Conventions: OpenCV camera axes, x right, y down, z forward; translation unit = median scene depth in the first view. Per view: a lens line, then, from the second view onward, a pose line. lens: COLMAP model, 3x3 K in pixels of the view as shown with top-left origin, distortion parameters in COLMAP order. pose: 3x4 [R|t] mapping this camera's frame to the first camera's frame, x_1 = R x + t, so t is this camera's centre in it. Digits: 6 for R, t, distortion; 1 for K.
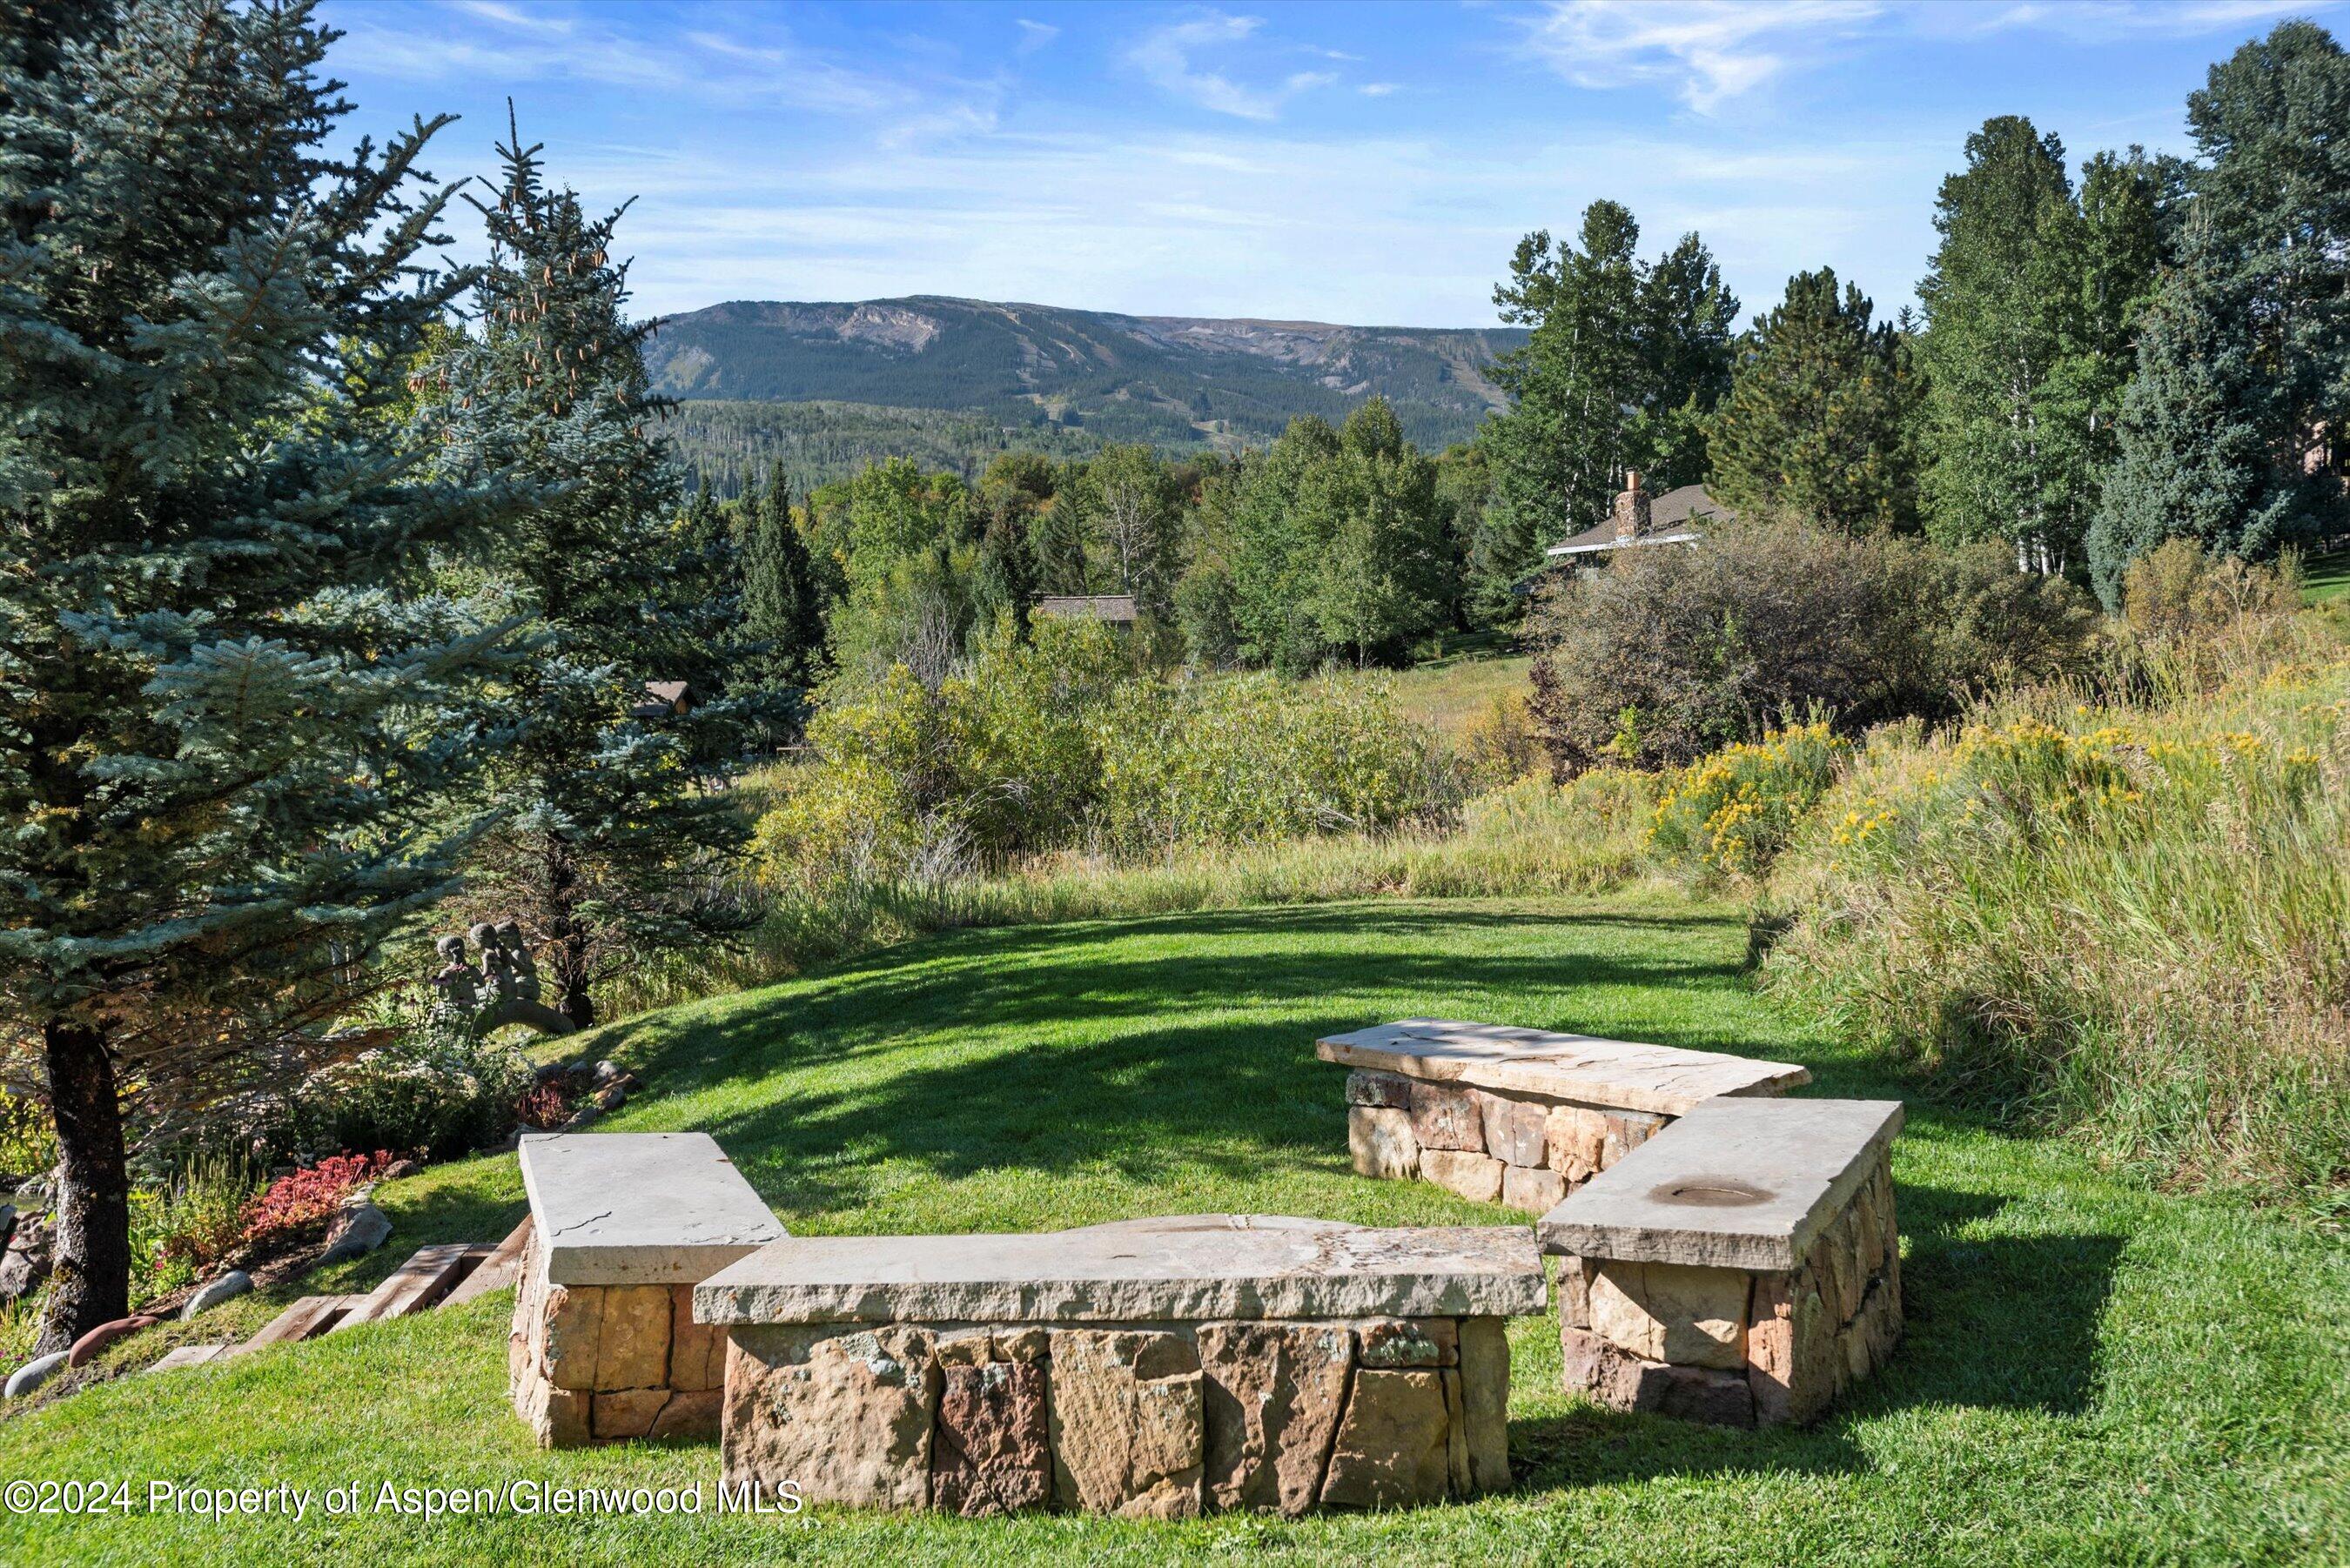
lens RADIAL K [[1082.7, 0, 1152.4], [0, 1082.7, 794.7], [0, 0, 1]] dist [0.014626, -0.001179]
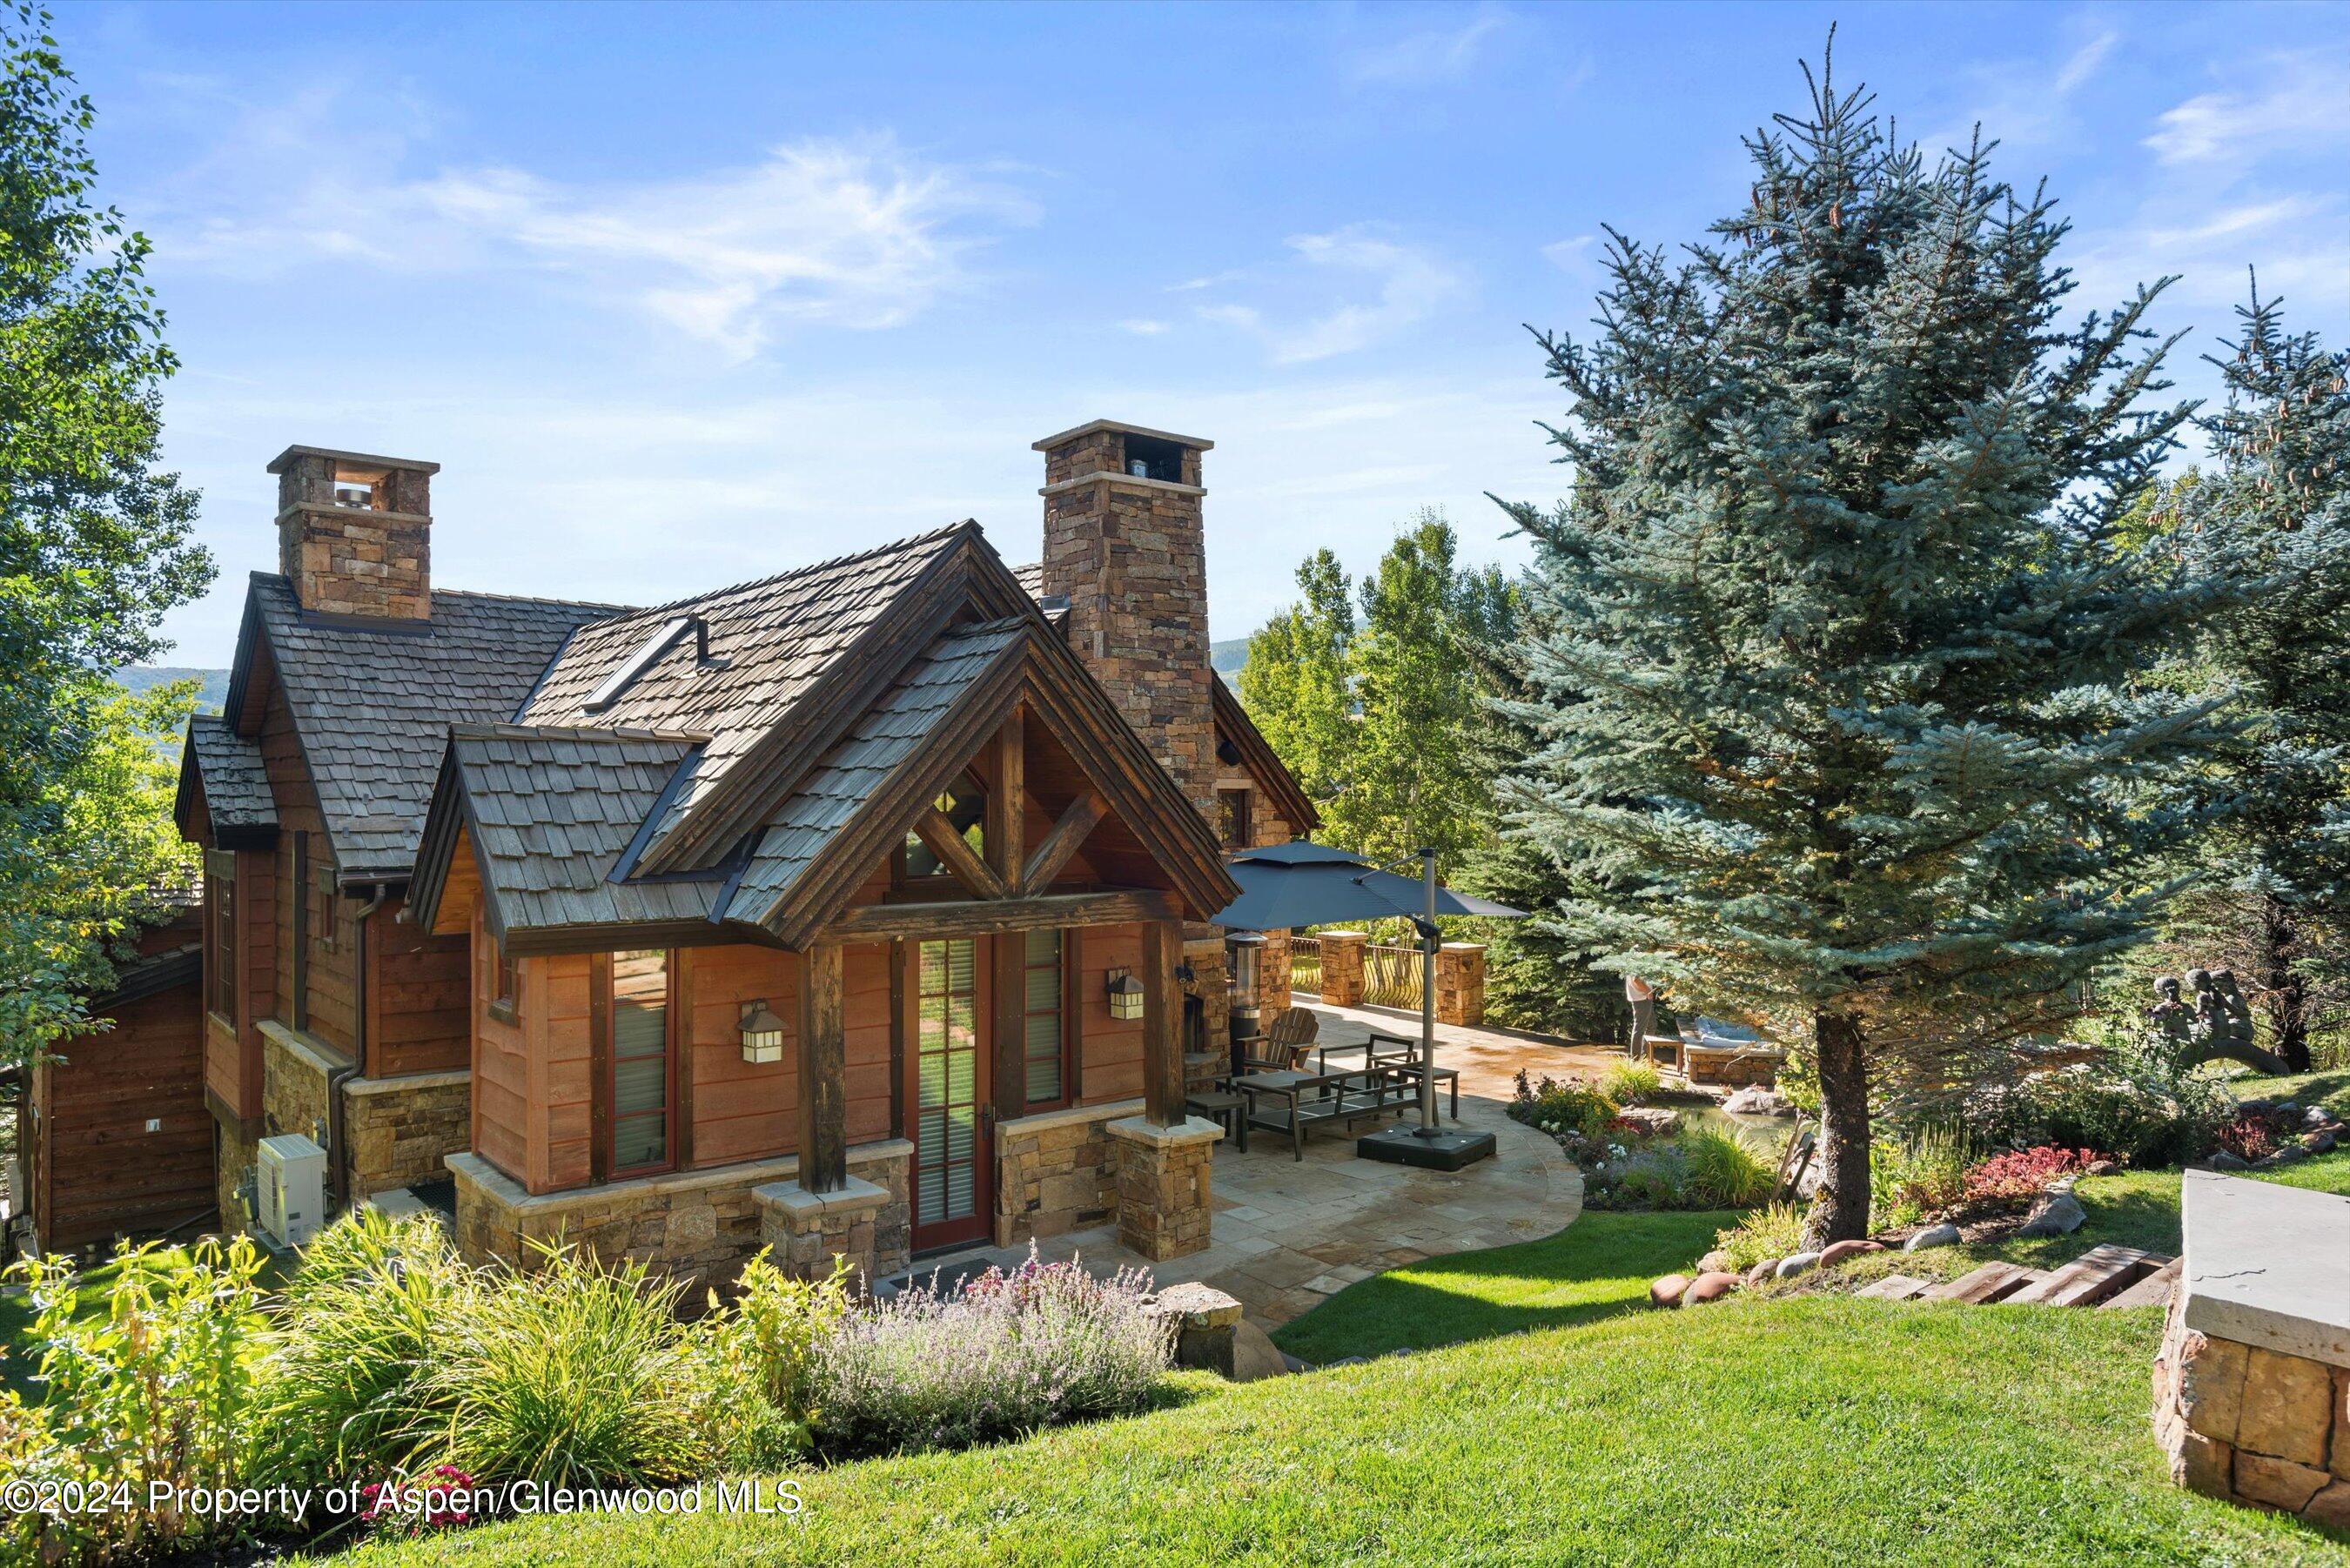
lens RADIAL K [[1514.7, 0, 1179.1], [0, 1514.7, 800.6], [0, 0, 1]] dist [0.010083, -0.000303]
pose [[0.588030, 0.012538, -0.808742, 0.057144], [-0.021203, 0.999775, 0.000083, -0.036738], [0.808561, 0.017099, 0.588163, -0.788594]]
